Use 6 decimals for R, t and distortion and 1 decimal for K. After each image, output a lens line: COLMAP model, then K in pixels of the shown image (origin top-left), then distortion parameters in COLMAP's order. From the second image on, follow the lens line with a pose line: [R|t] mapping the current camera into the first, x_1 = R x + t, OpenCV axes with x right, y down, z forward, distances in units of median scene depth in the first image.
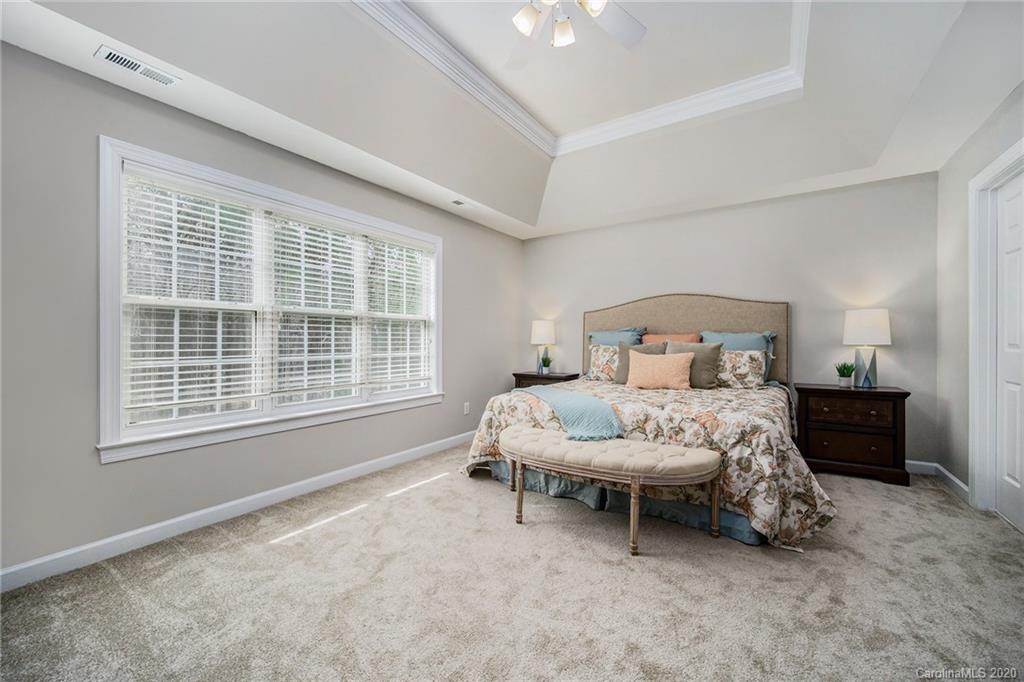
lens RADIAL K [[413.2, 0, 522.5], [0, 413.2, 344.6], [0, 0, 1]] dist [0.000611, 0.000055]
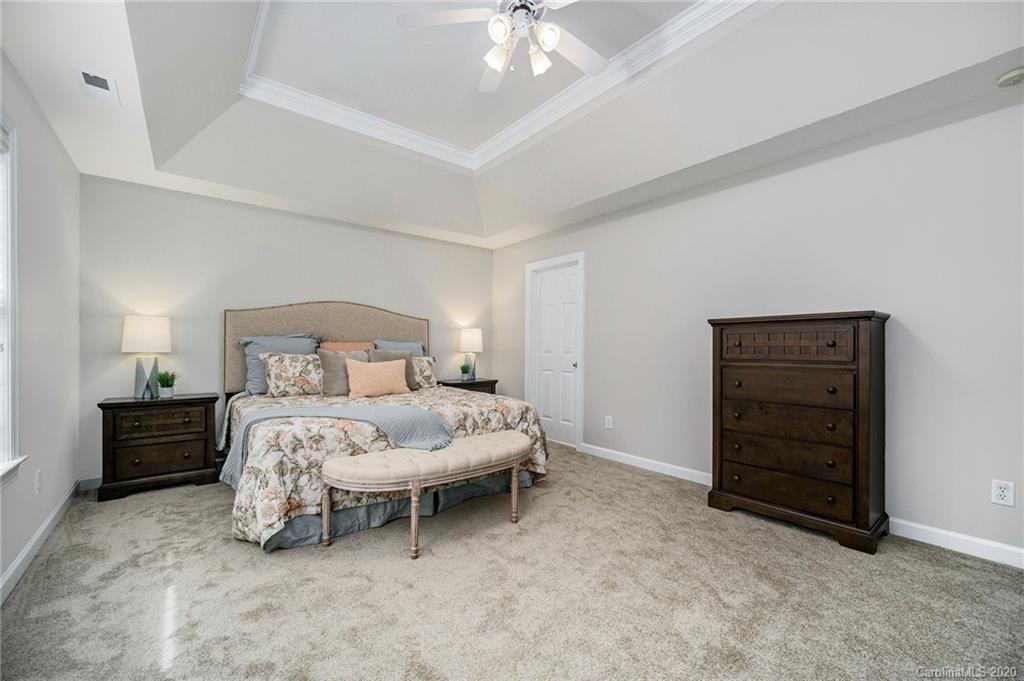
lens RADIAL K [[406.0, 0, 509.7], [0, 406.0, 356.5], [0, 0, 1]] dist [0.001631, 0.000015]
pose [[0.318194, -0.015446, 0.947900, -0.638161], [0.005035, 0.999881, 0.014603, -0.003386], [-0.948012, 0.000126, 0.318234, 0.459702]]
